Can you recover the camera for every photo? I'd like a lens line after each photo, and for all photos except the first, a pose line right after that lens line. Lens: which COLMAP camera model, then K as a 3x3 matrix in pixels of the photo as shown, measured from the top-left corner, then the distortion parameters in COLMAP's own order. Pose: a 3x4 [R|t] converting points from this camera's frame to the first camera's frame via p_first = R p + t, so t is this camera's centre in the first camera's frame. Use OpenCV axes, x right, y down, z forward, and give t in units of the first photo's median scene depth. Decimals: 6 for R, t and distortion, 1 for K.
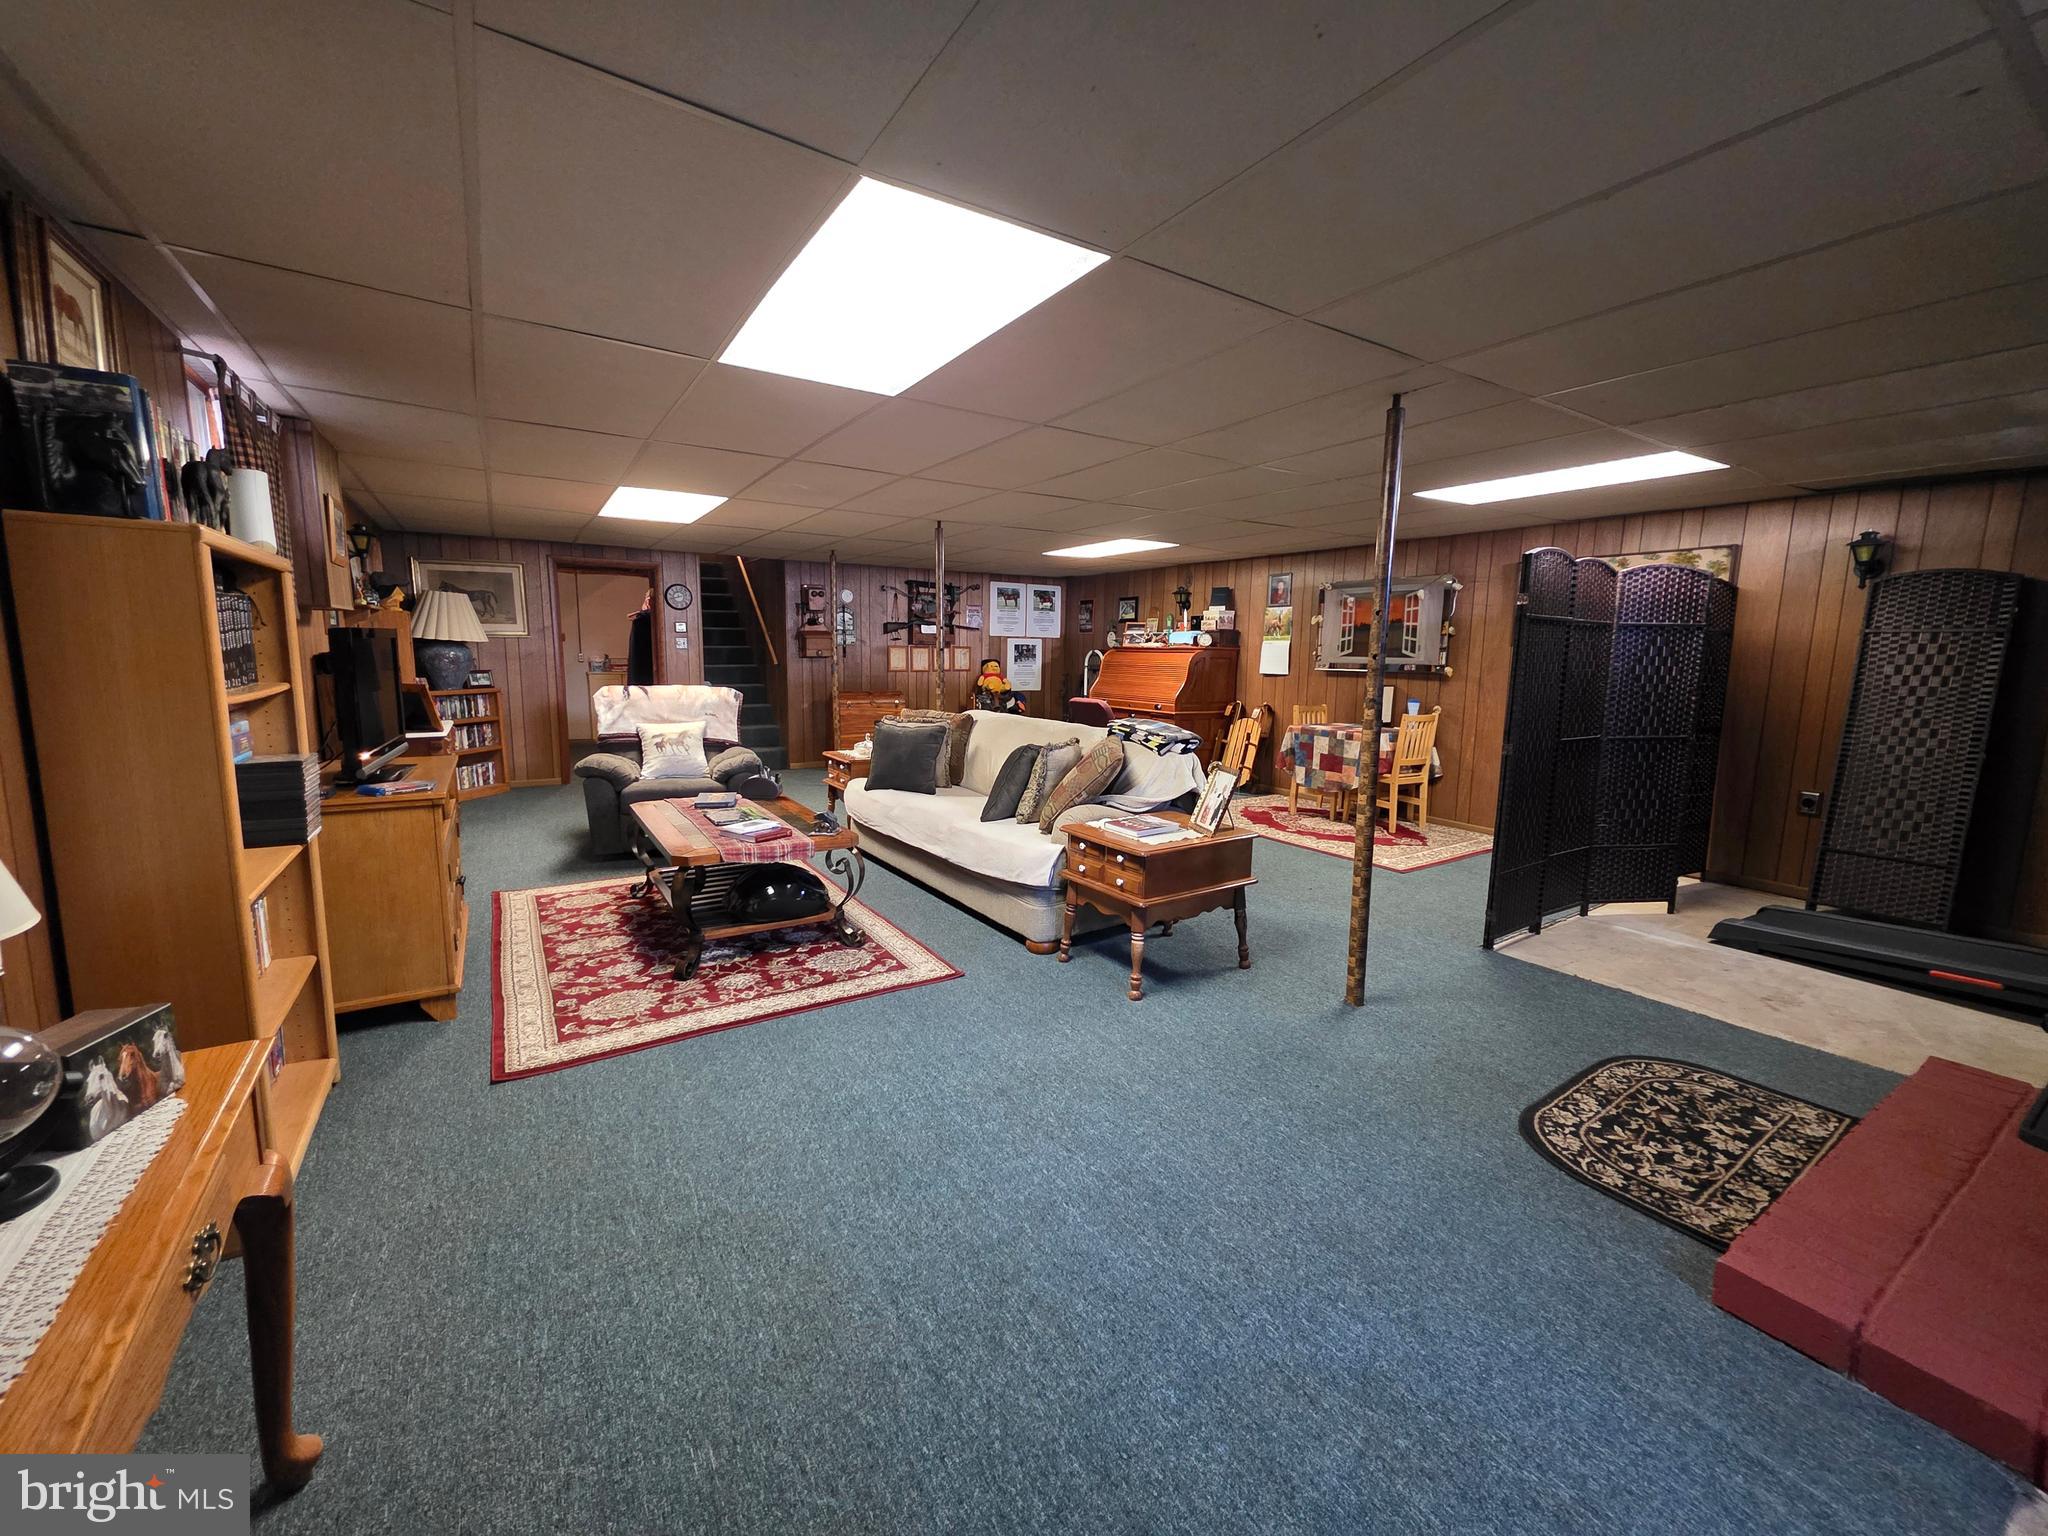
lens RADIAL K [[812.7, 0, 1023.9], [0, 812.7, 763.6], [0, 0, 1]] dist [0.003251, -0.000460]
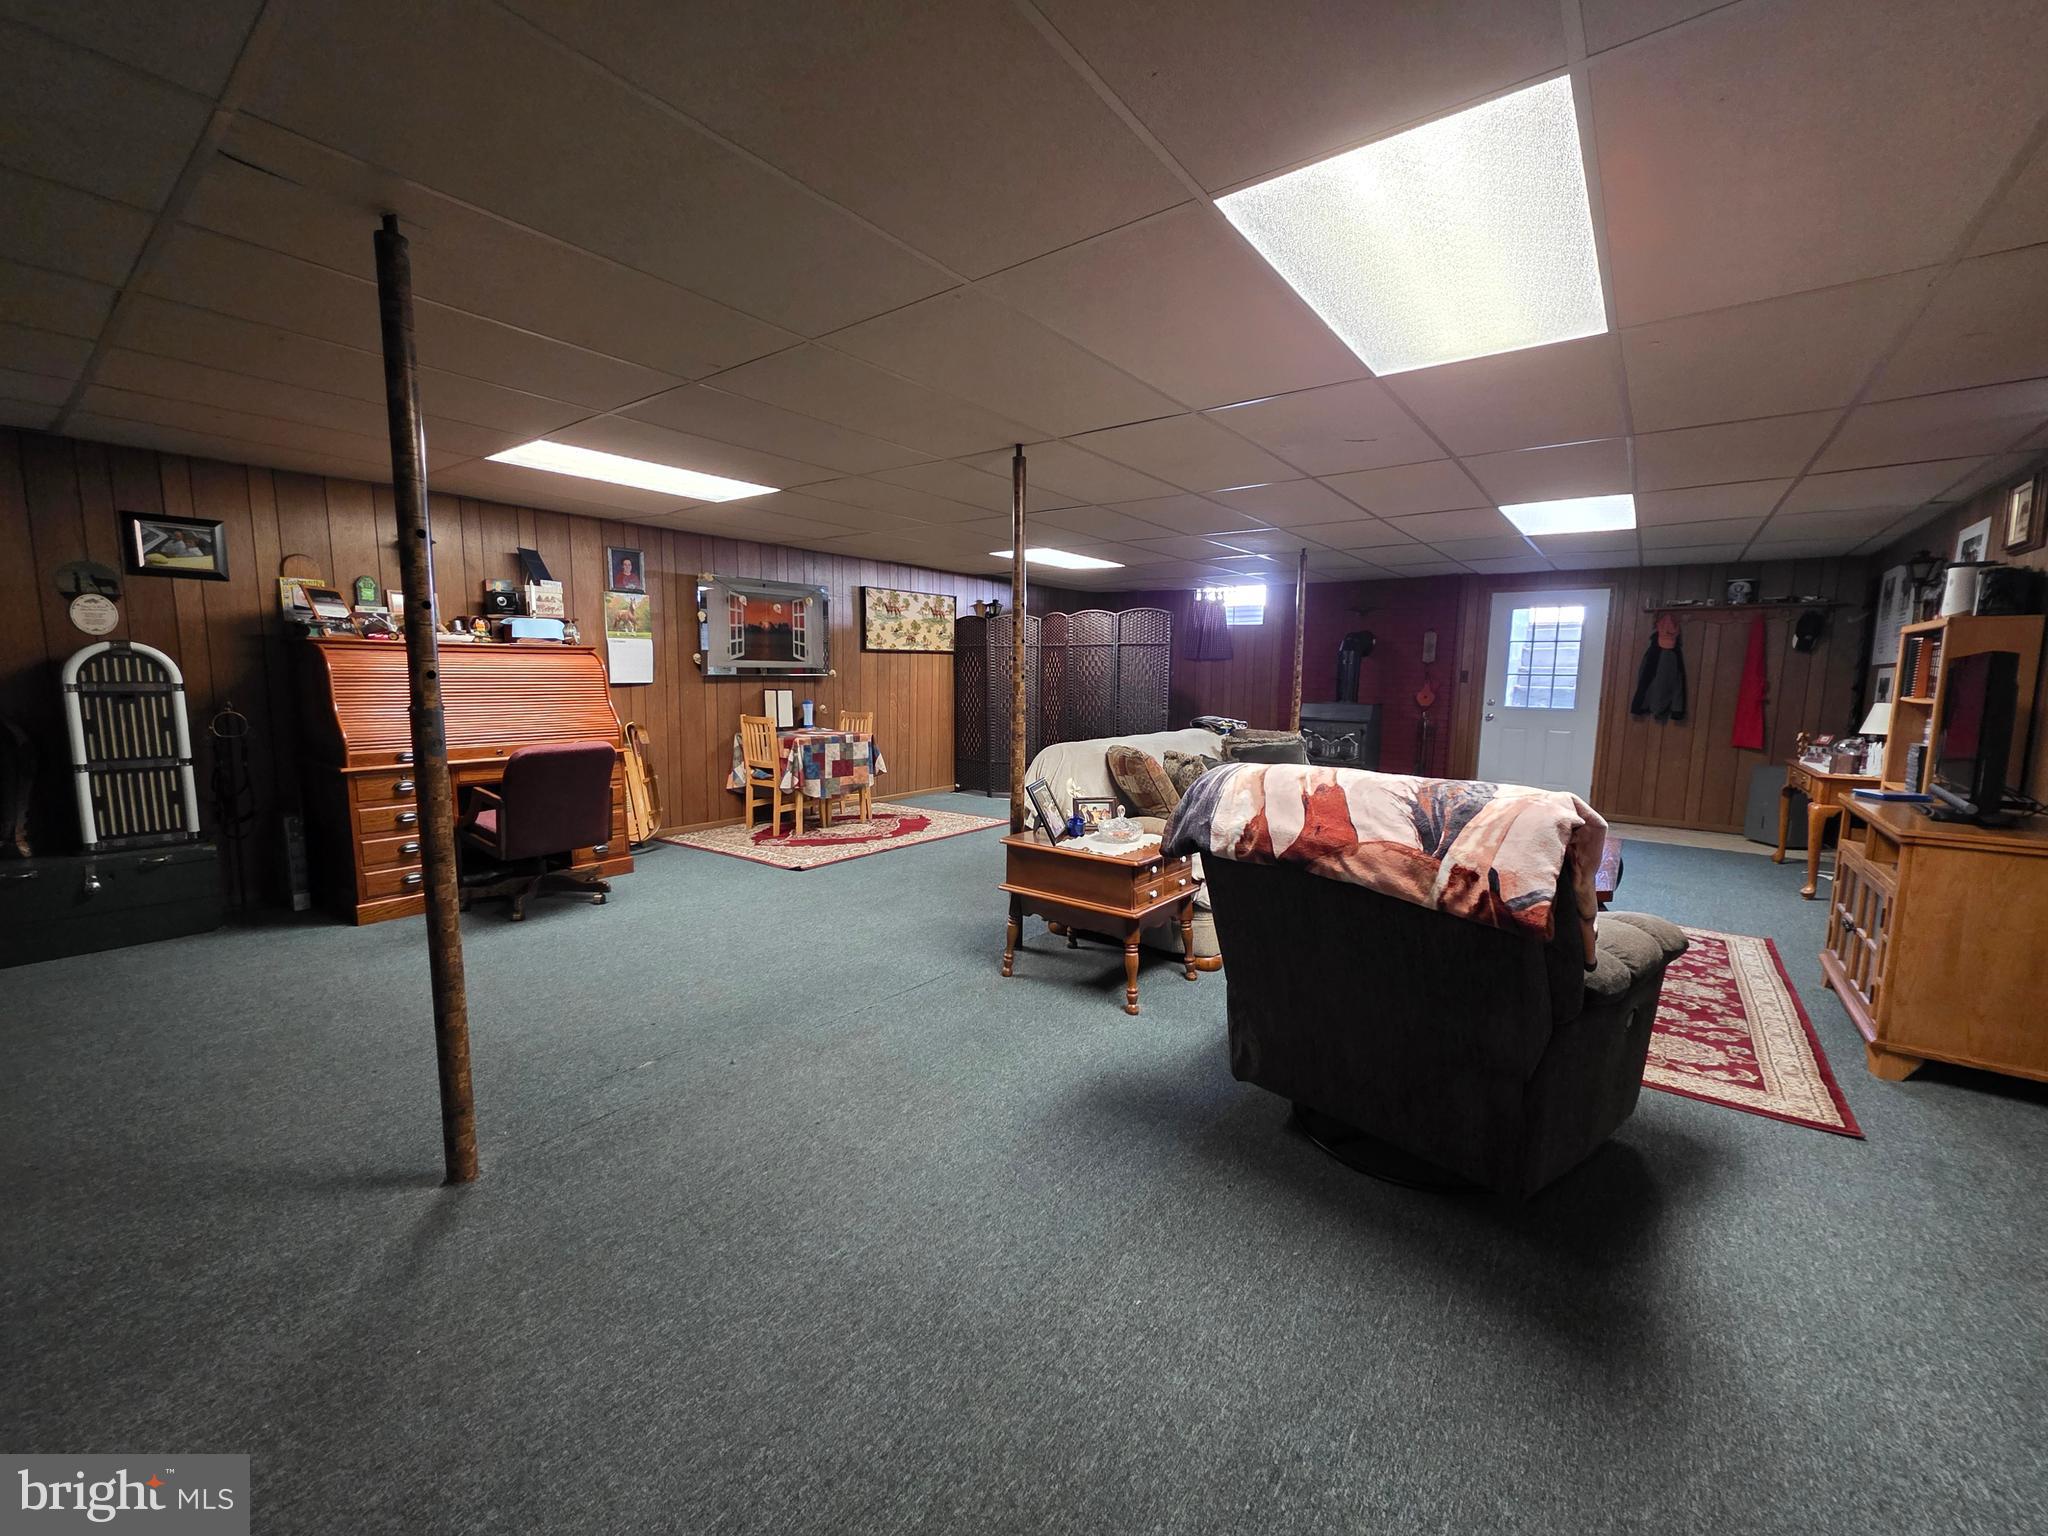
lens RADIAL K [[812.7, 0, 1019.7], [0, 812.7, 768.8], [0, 0, 1]] dist [0.003251, -0.000460]
pose [[-0.333710, -0.135793, 0.932844, -0.937225], [0.112097, 0.976833, 0.182298, -0.234726], [-0.935987, 0.165404, -0.310757, 1.647801]]
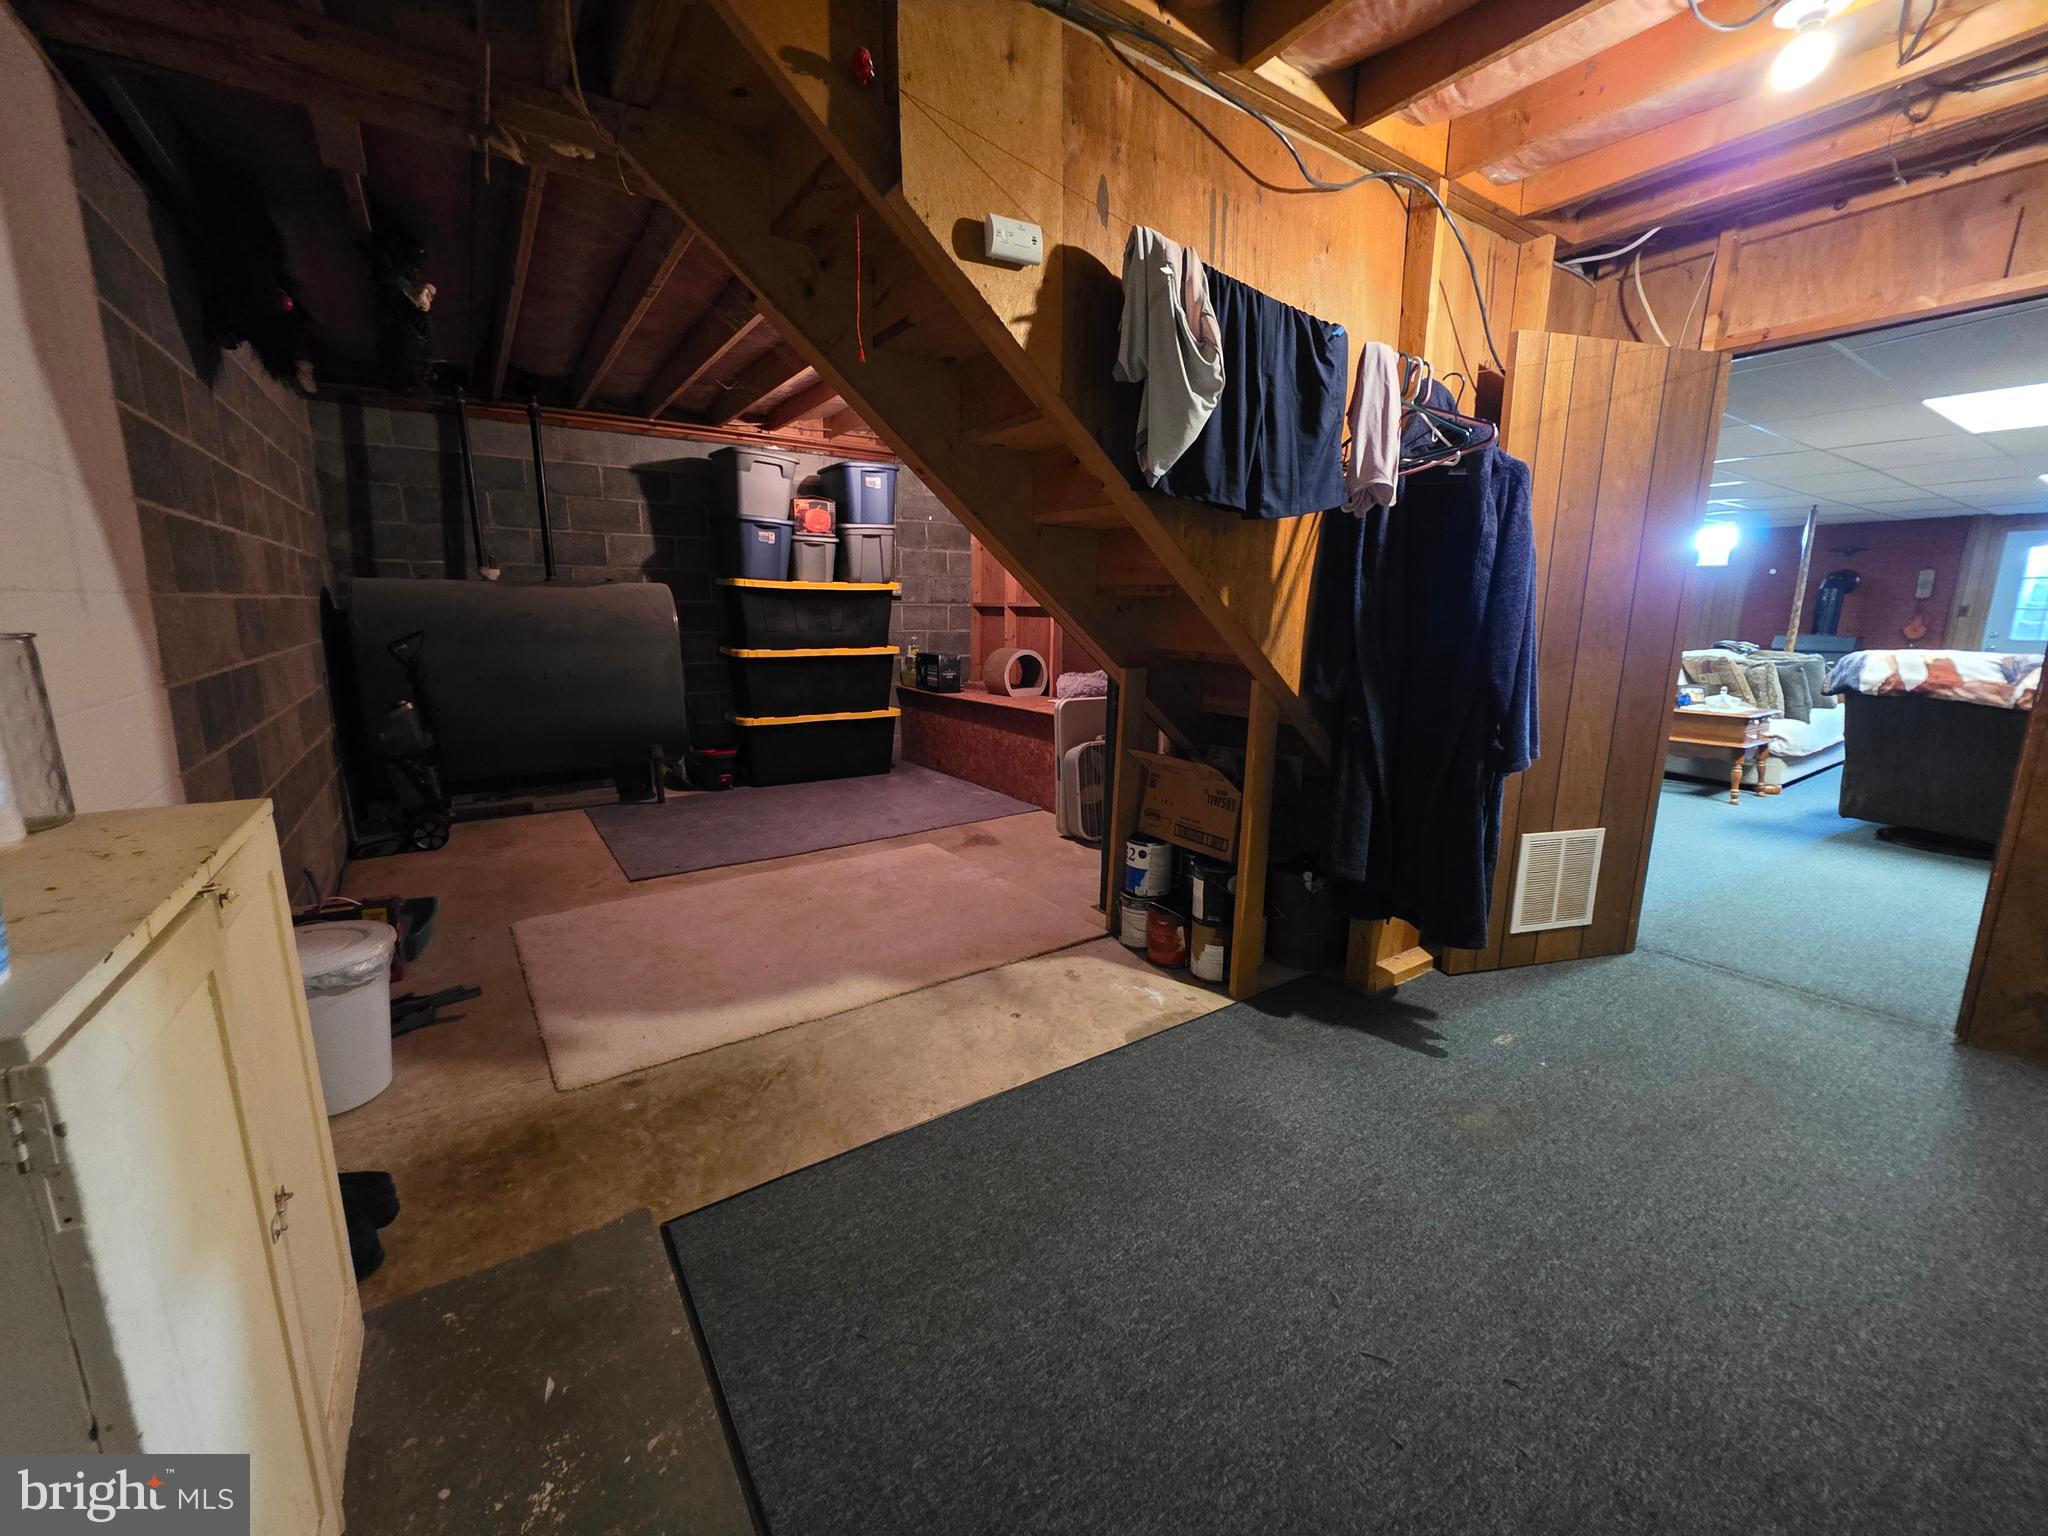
lens RADIAL K [[812.7, 0, 1032.4], [0, 812.7, 765.0], [0, 0, 1]] dist [0.003251, -0.000460]
pose [[-0.026372, -0.209230, 0.977511, -2.303426], [0.129398, 0.968910, 0.210880, -0.493969], [-0.991242, 0.132049, 0.001522, 3.497860]]
